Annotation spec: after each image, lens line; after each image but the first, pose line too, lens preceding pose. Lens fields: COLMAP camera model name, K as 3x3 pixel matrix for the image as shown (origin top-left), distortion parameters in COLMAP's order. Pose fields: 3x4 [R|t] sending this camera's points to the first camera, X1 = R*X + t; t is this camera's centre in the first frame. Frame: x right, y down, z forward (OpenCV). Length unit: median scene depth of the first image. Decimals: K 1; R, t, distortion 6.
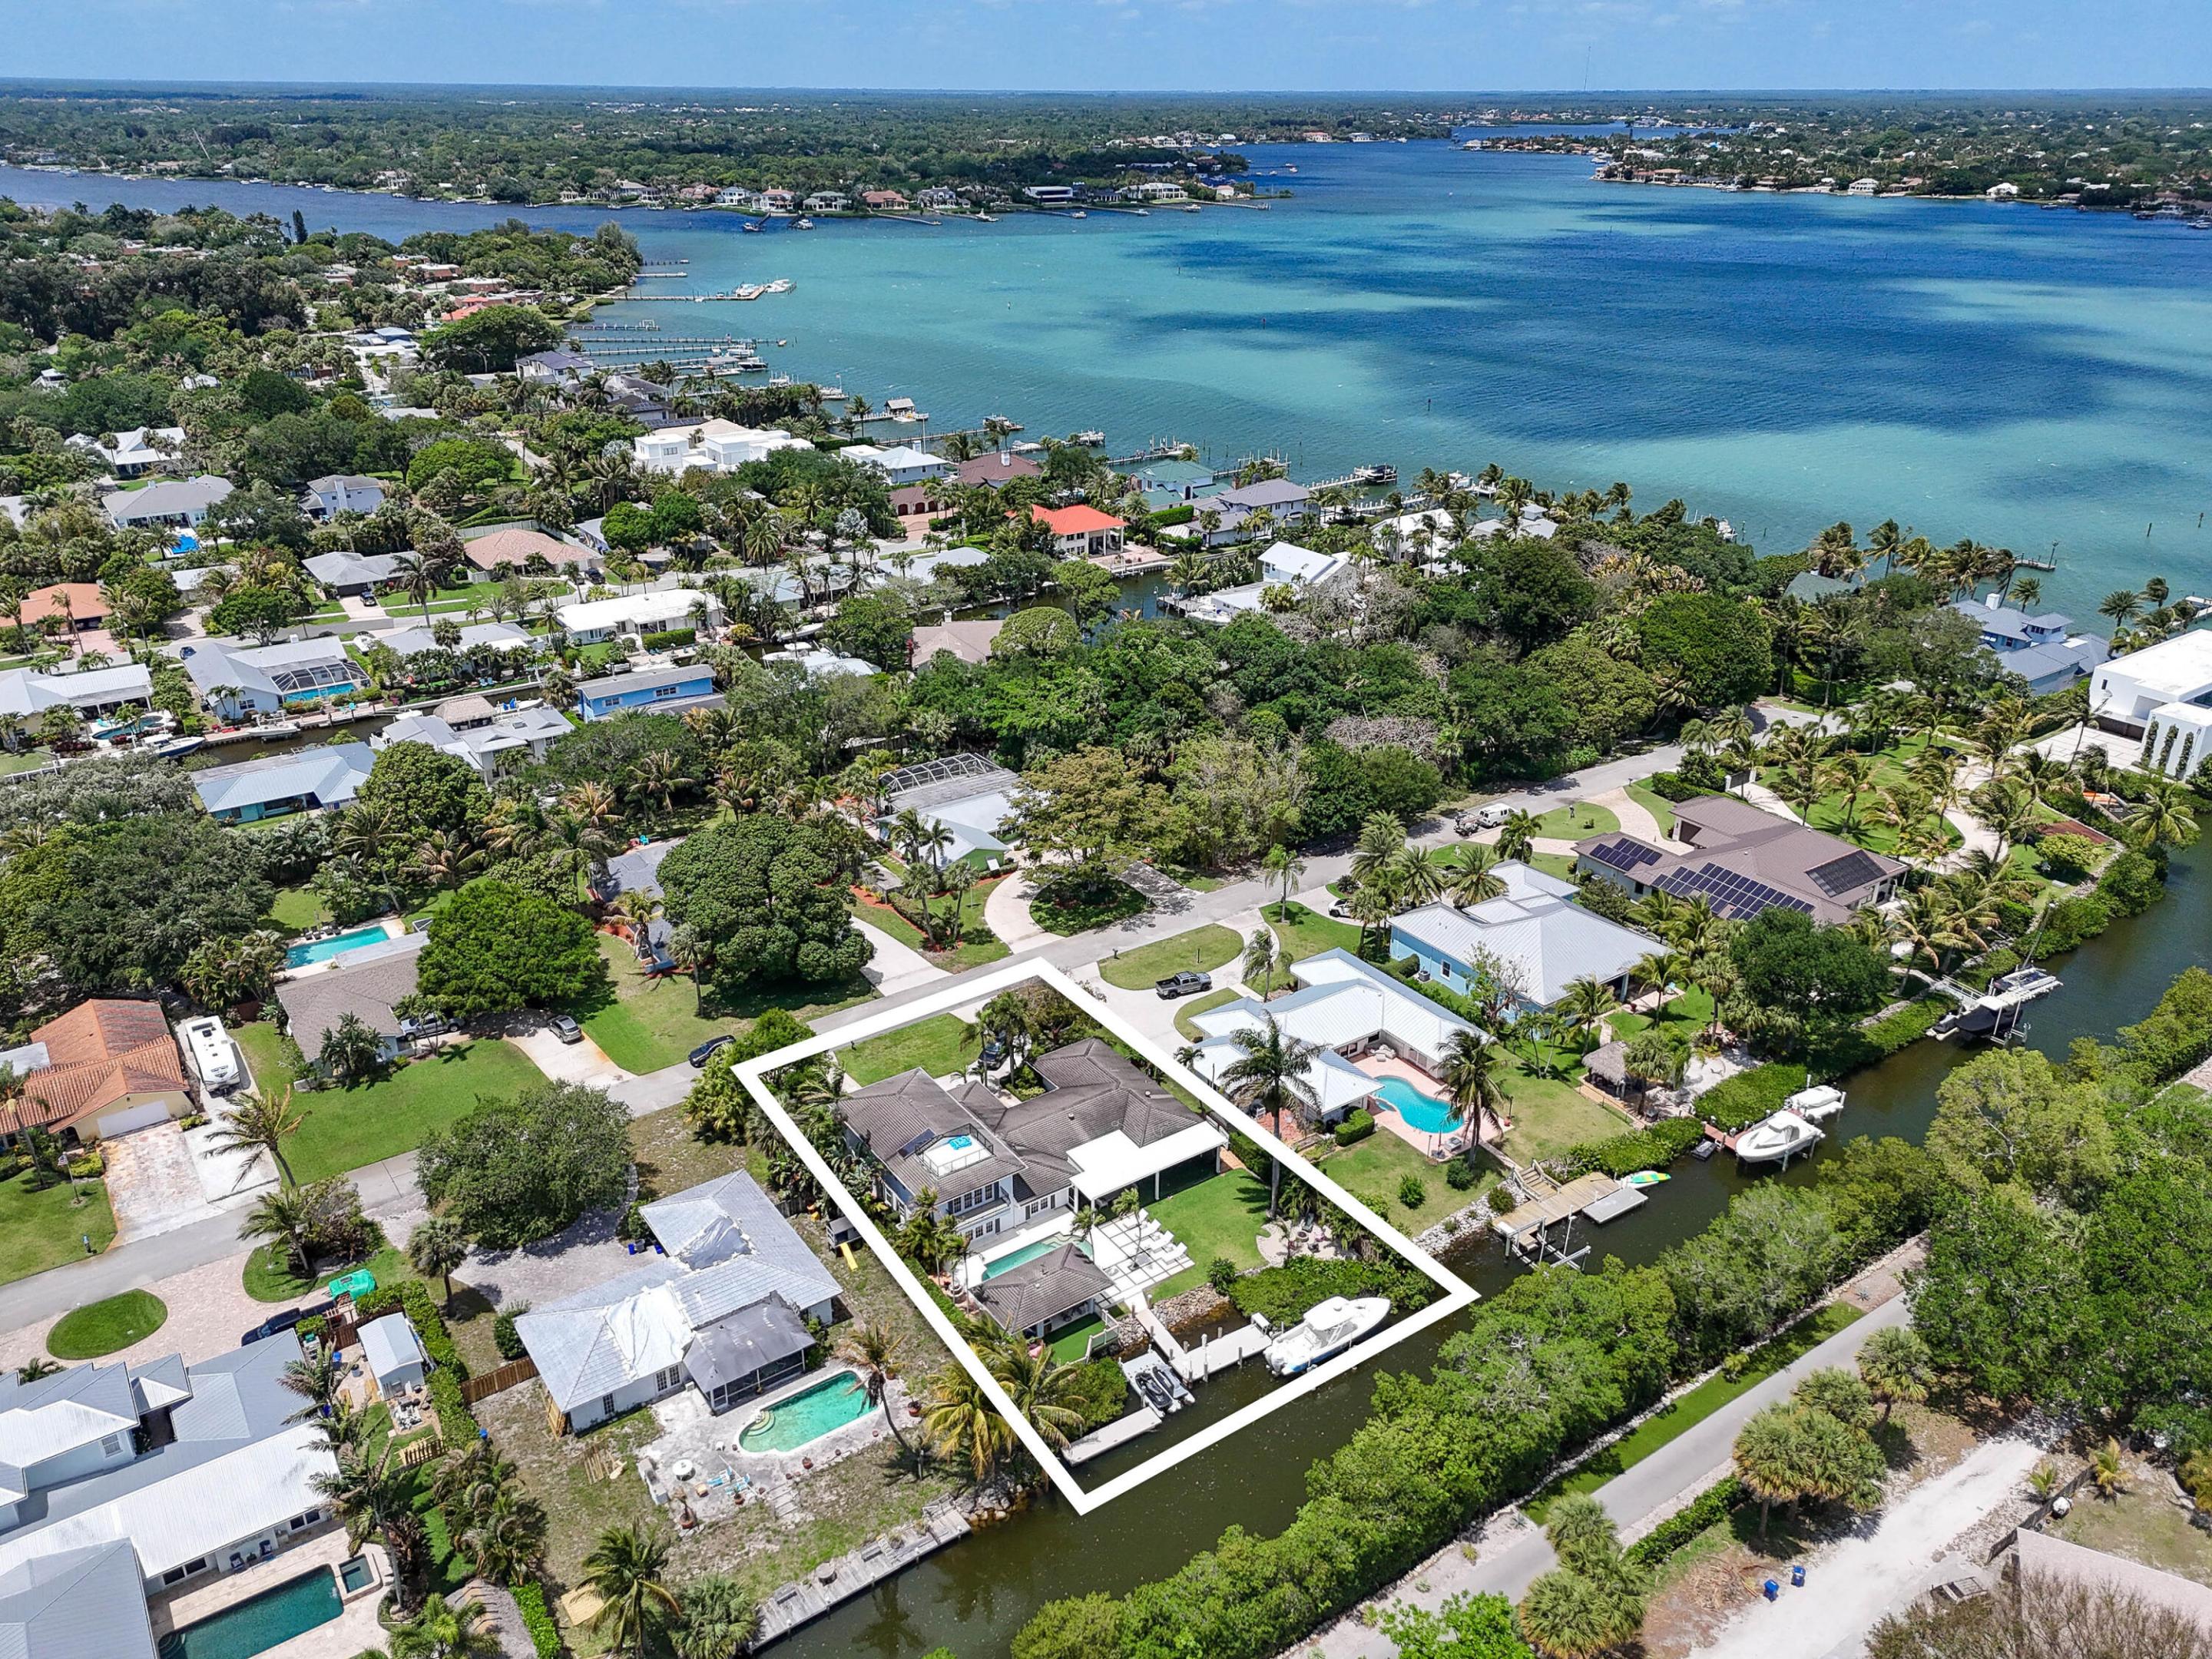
lens RADIAL K [[1638.4, 0, 1107.9], [0, 1638.4, 815.1], [0, 0, 1]] dist [0.086020, -0.083280]
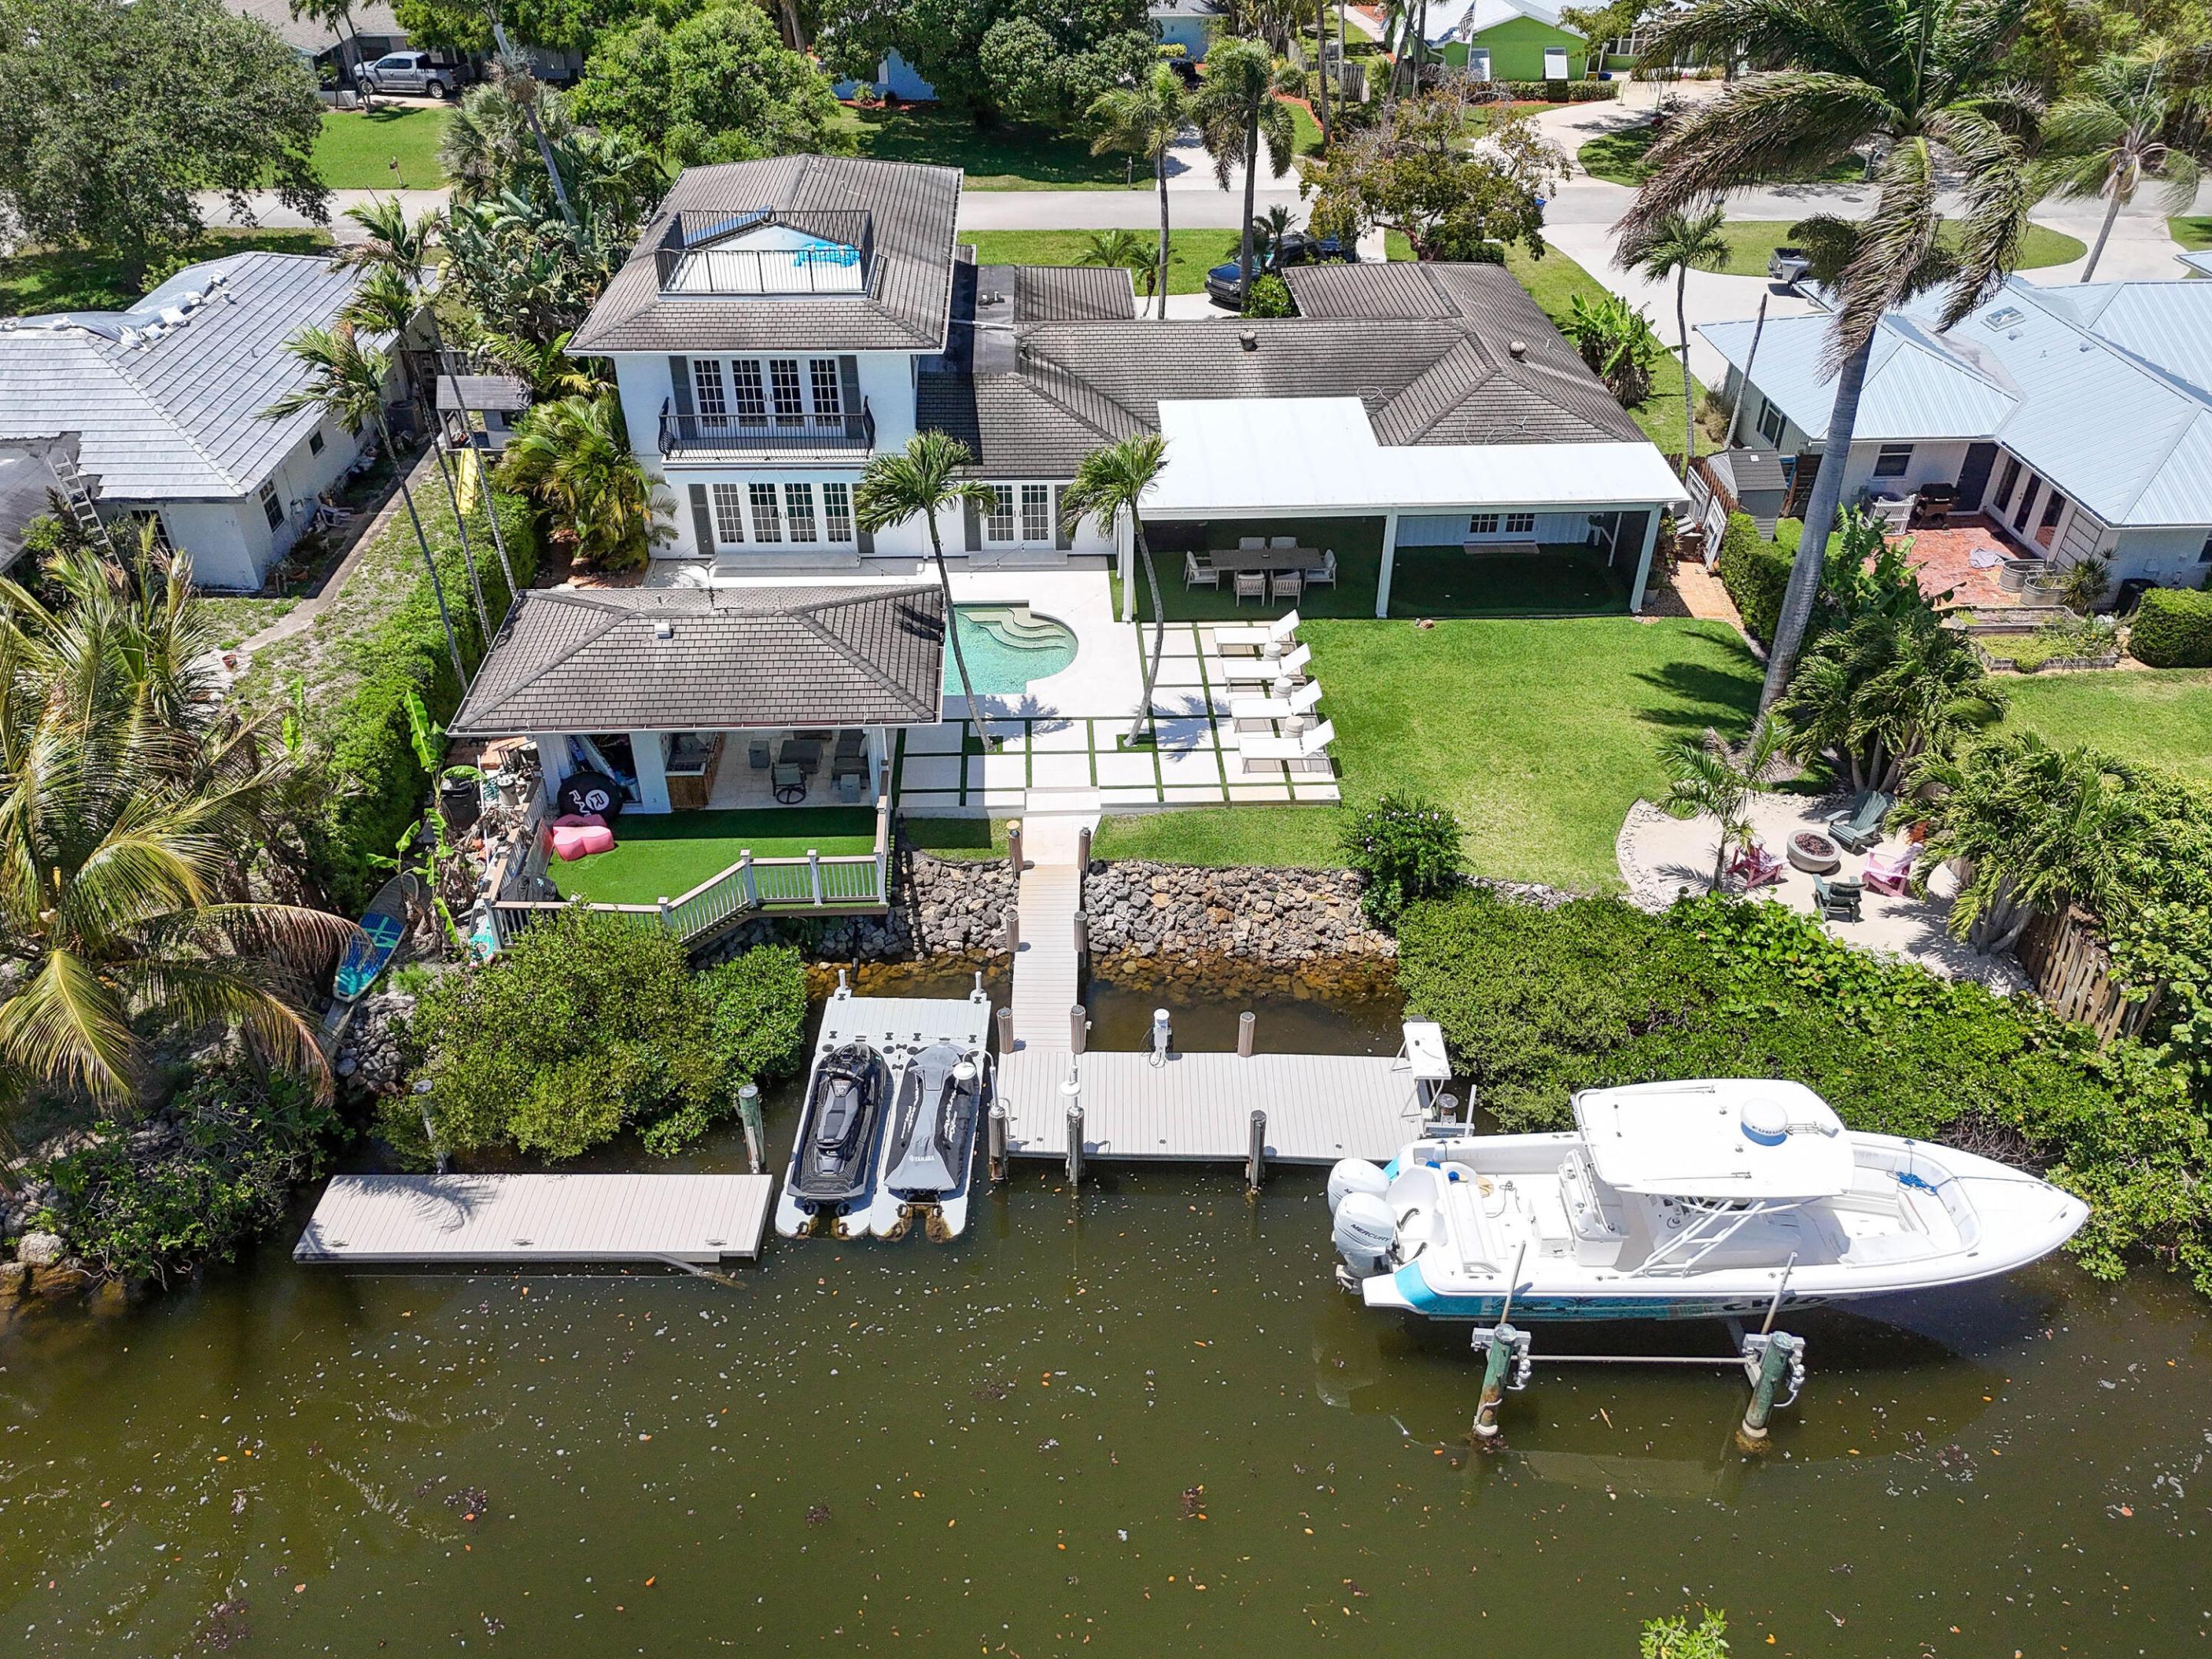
lens RADIAL K [[1609.6, 0, 1107.6], [0, 1609.6, 827.8], [0, 0, 1]] dist [0.141718, -0.204486]
pose [[0.840791, 0.311118, -0.443031, 0.093691], [-0.221594, 0.944454, 0.242697, 0.150226], [0.493930, -0.105885, 0.863030, 0.509771]]
